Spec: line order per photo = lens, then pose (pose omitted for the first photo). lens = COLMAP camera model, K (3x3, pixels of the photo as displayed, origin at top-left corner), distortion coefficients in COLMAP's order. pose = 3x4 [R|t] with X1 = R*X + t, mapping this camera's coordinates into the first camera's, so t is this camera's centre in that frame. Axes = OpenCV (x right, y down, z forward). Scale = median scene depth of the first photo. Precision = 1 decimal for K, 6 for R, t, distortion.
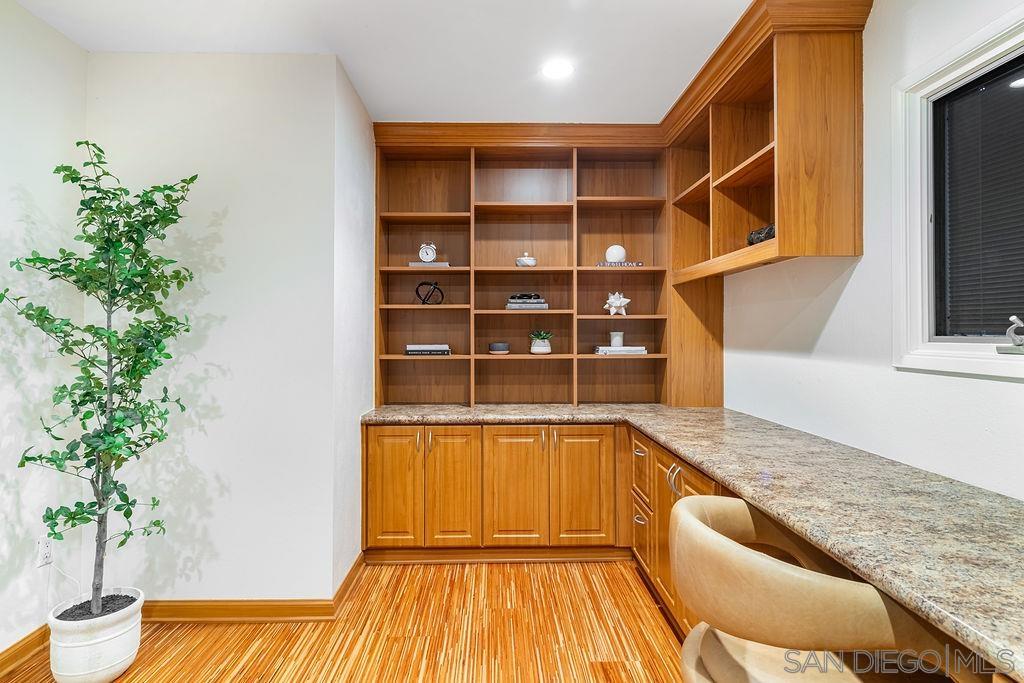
lens RADIAL K [[564.5, 0, 512.3], [0, 564.5, 329.3], [0, 0, 1]] dist [-0.000278, 0.000290]
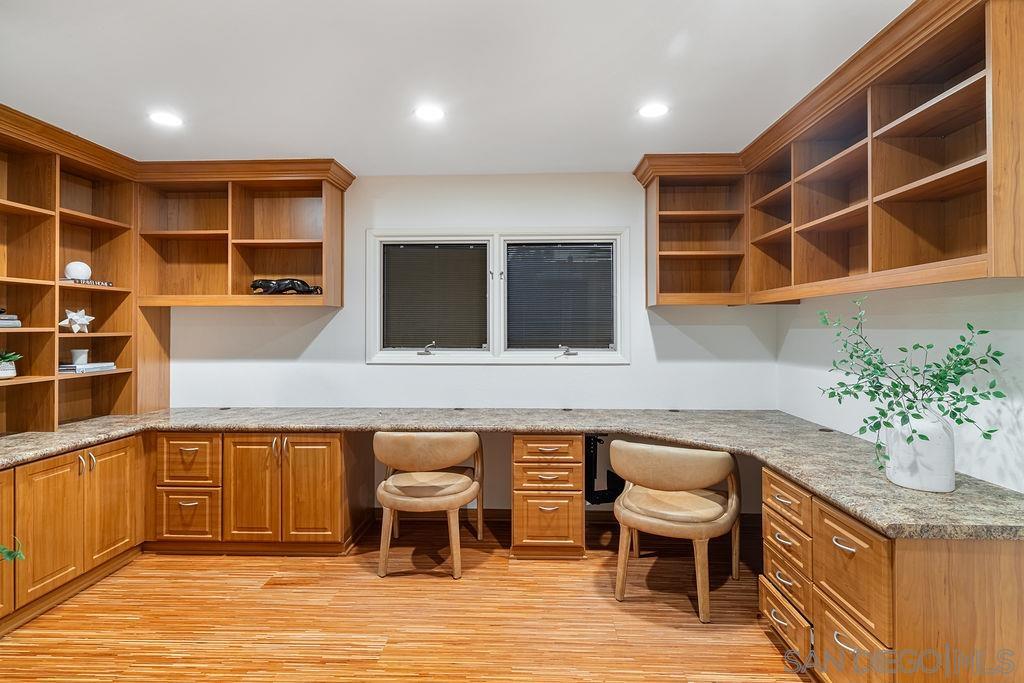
lens RADIAL K [[517.4, 0, 512.0], [0, 517.4, 341.5], [0, 0, 1]] dist [0.003668, 0.000278]
pose [[0.068908, -0.024718, 0.997317, -0.767613], [-0.005213, 0.999670, 0.025136, -0.041576], [-0.997609, -0.006931, 0.068757, 0.206261]]
